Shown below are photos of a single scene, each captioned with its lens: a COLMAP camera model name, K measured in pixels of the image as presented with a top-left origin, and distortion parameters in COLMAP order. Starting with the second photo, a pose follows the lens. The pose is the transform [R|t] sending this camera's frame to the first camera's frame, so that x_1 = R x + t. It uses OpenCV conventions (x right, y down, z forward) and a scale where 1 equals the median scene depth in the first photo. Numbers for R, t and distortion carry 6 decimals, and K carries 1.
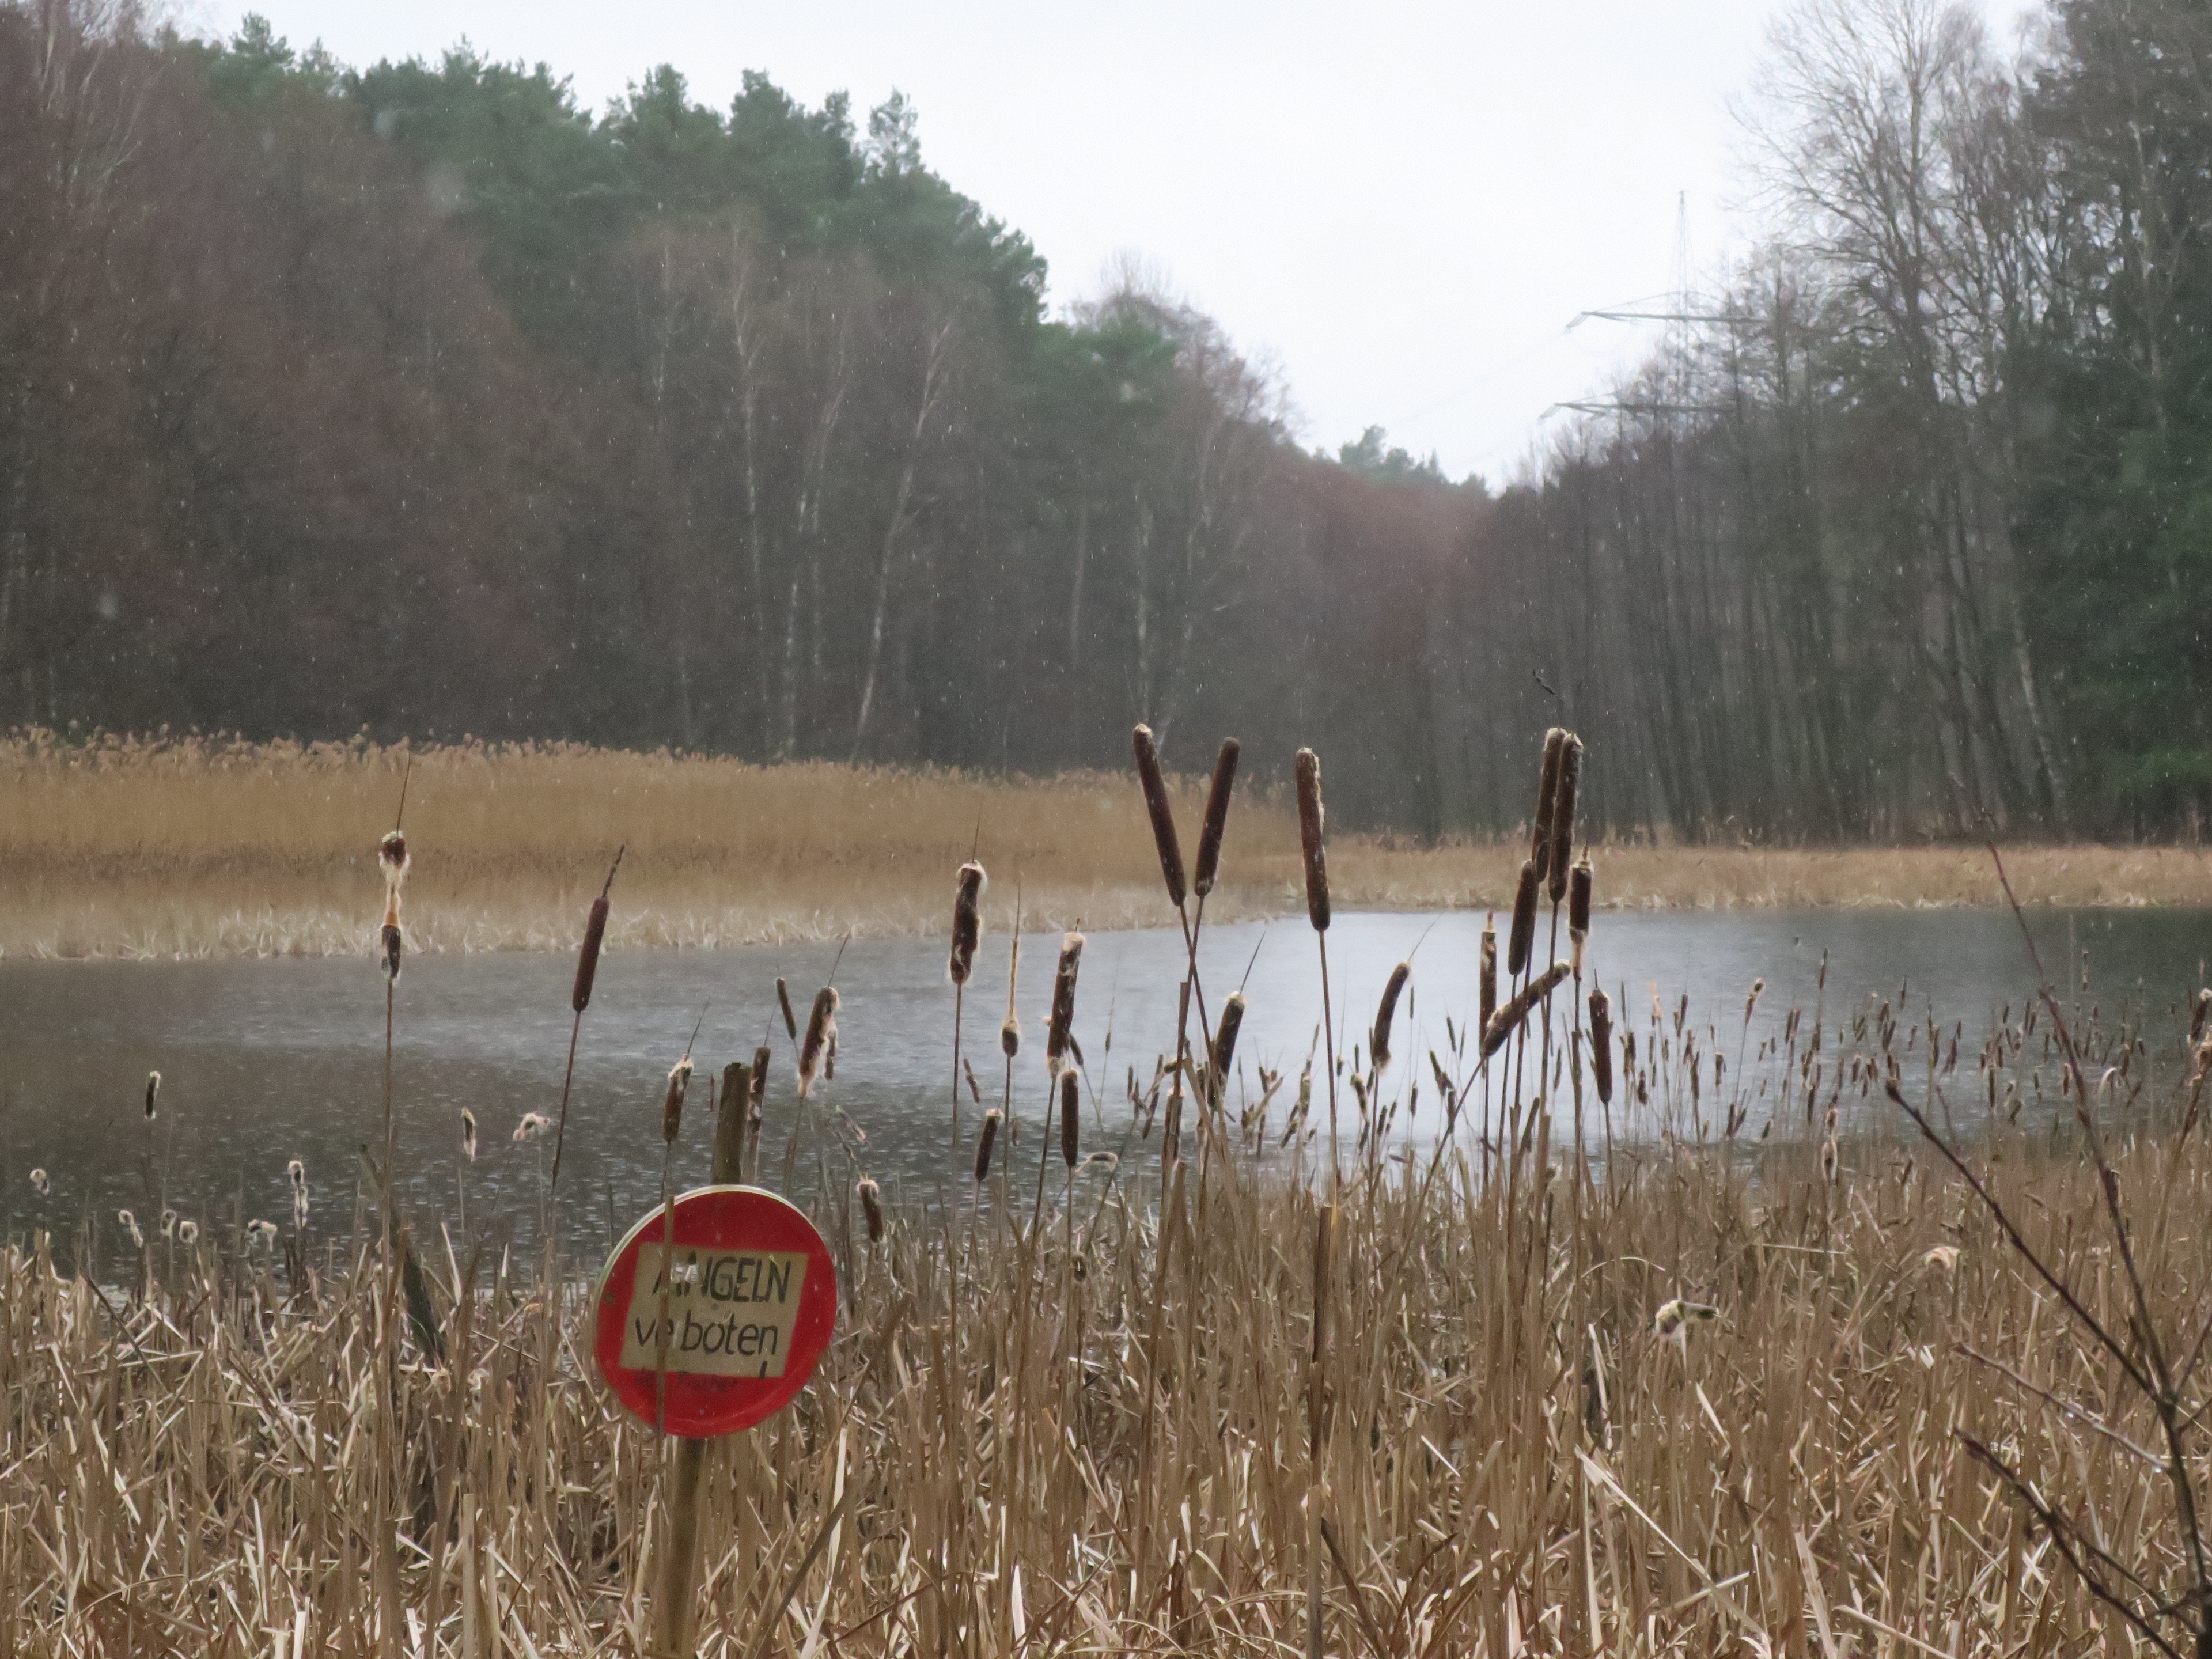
lens RADIAL K [[5233.5, 0, 1106.0], [0, 5233.5, 829.5], [0, 0, 1]] dist [-0.071372, -1.130250]
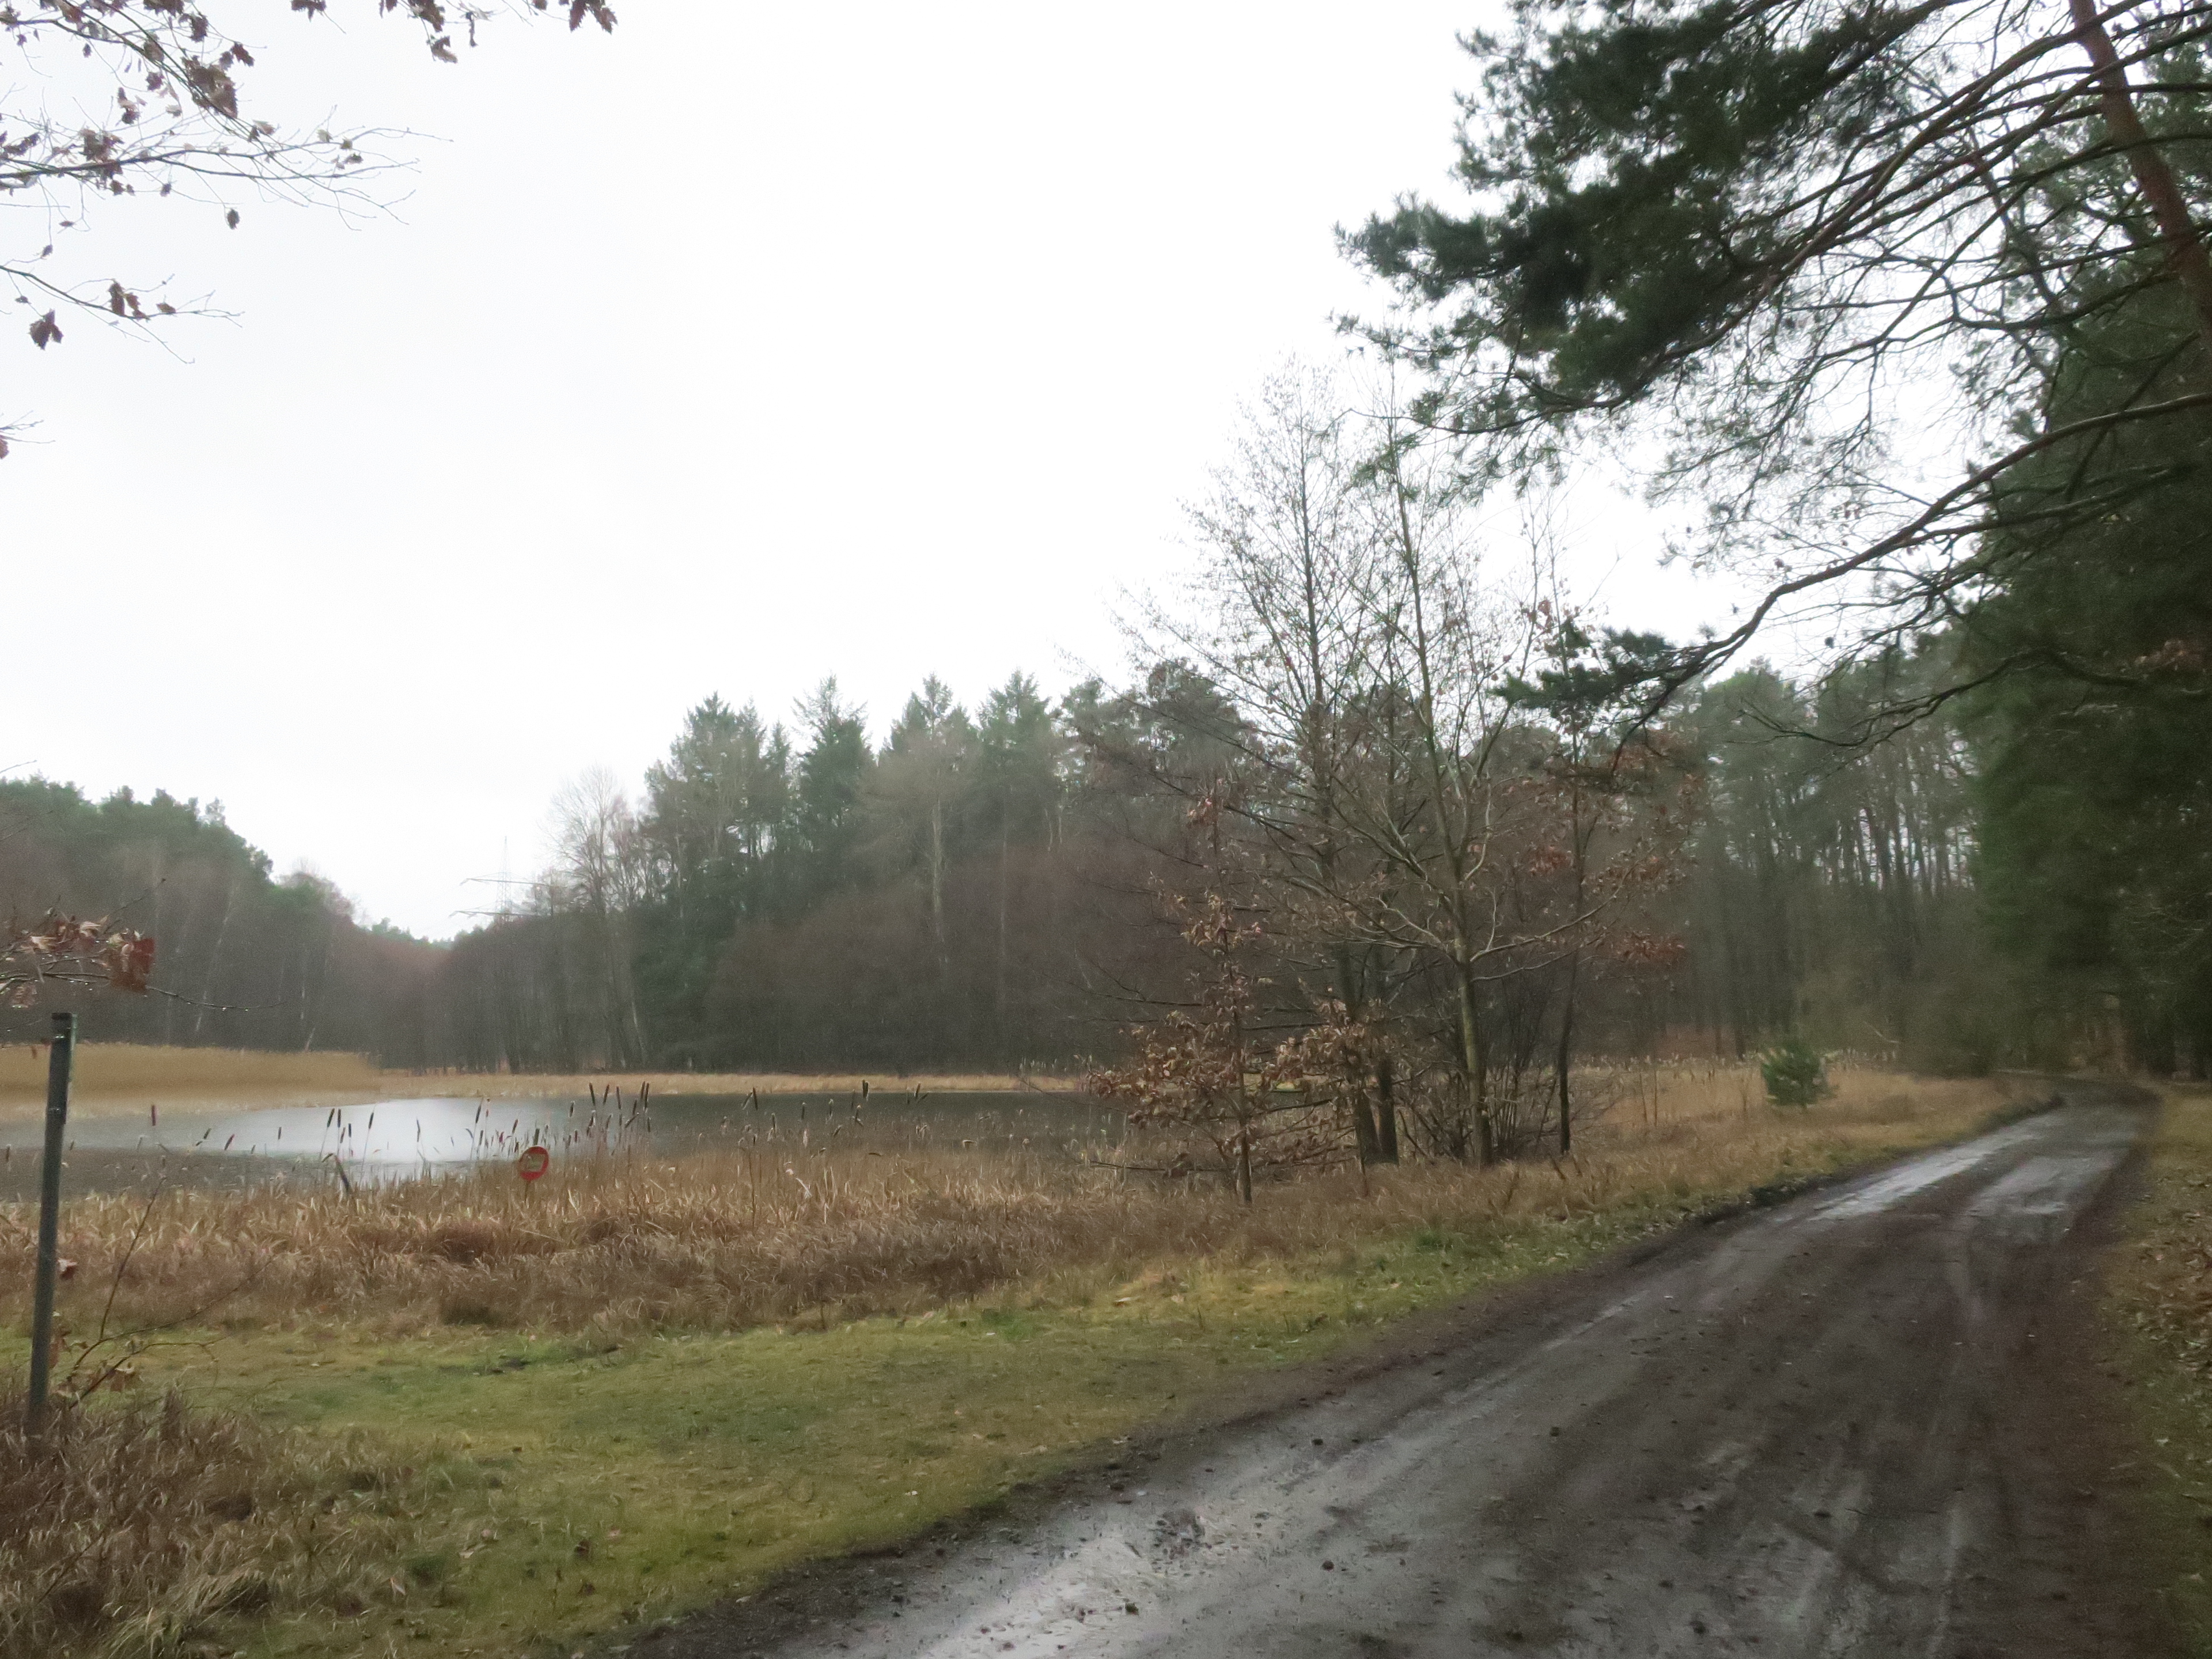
lens RADIAL K [[1900.4, 0, 1106.0], [0, 1900.4, 829.5], [0, 0, 1]] dist [0.012659, 0.008321]
pose [[0.912866, 0.042767, 0.406013, -0.025121], [0.007374, 0.992609, -0.121135, -0.001147], [-0.408193, 0.113574, 0.905803, -0.116073]]
